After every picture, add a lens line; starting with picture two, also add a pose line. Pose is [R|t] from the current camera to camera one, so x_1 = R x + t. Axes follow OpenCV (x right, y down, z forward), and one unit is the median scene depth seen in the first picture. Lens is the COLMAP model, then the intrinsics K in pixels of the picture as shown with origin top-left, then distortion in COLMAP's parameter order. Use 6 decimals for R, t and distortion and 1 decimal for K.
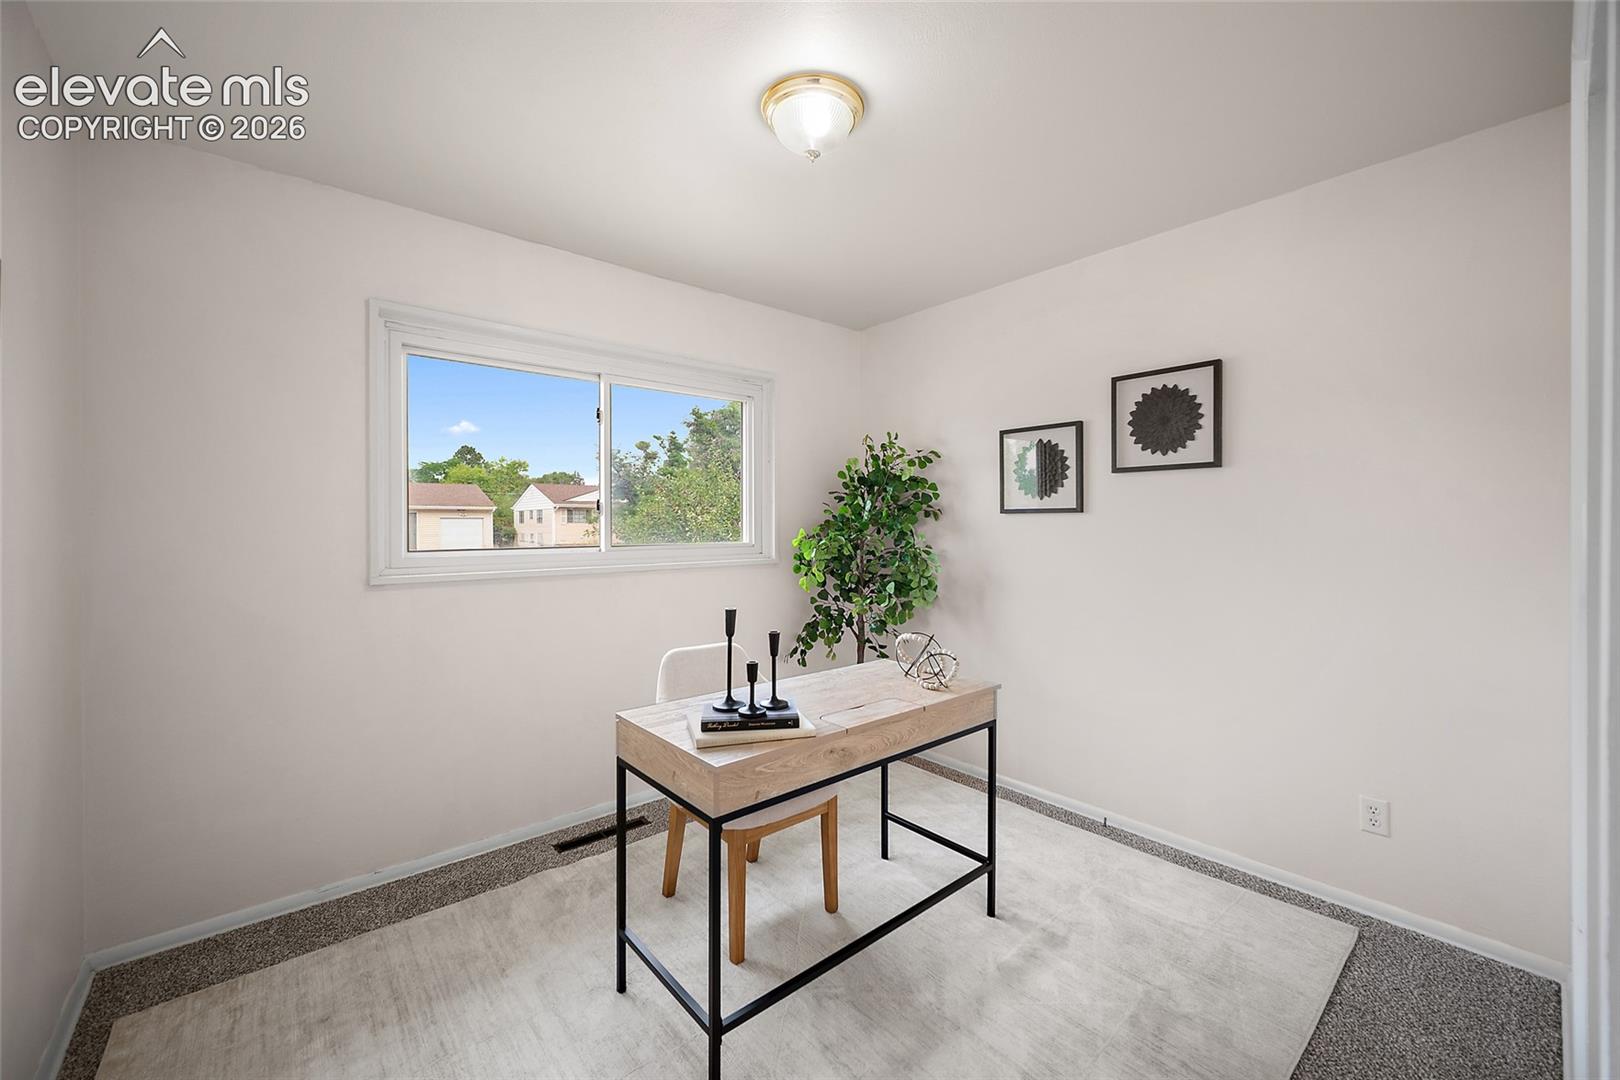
lens RADIAL K [[637.1, 0, 813.0], [0, 637.1, 528.0], [0, 0, 1]] dist [-0.001863, 0.000482]
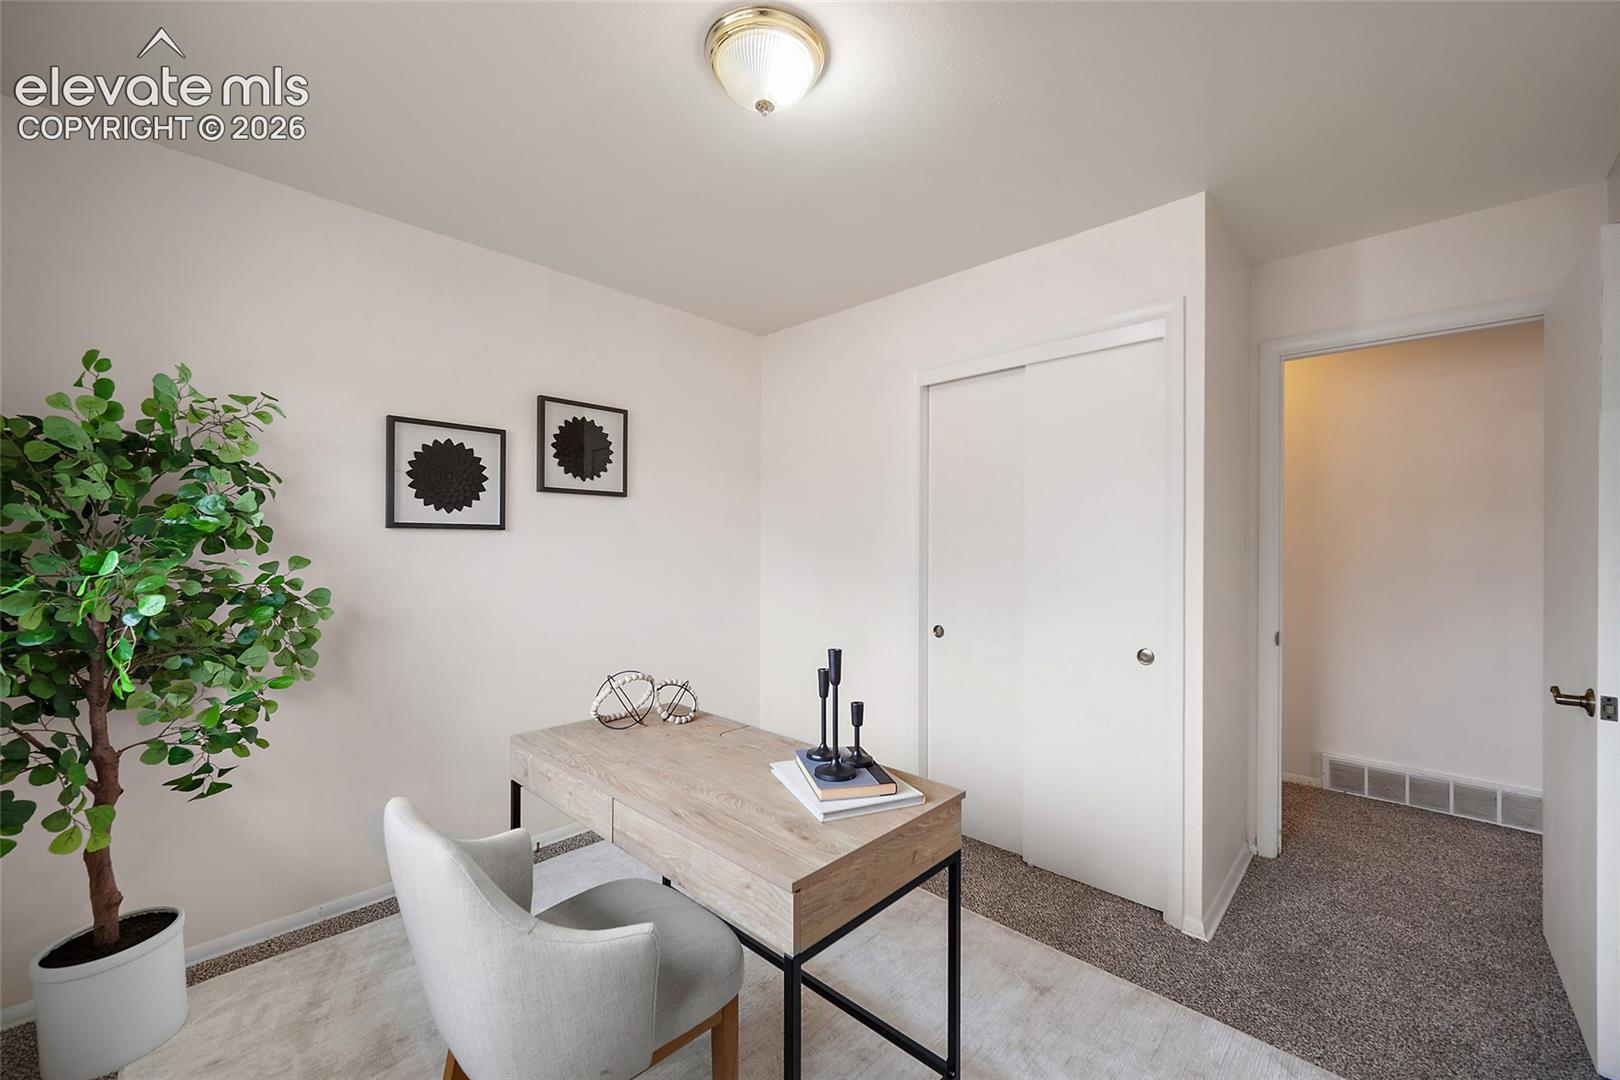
lens RADIAL K [[637.1, 0, 814.3], [0, 637.1, 545.1], [0, 0, 1]] dist [-0.001863, 0.000482]
pose [[-0.101316, 0.002834, 0.994850, -0.582589], [0.006189, 0.999978, -0.002218, 0.001945], [-0.994835, 0.005932, -0.101331, 0.706673]]
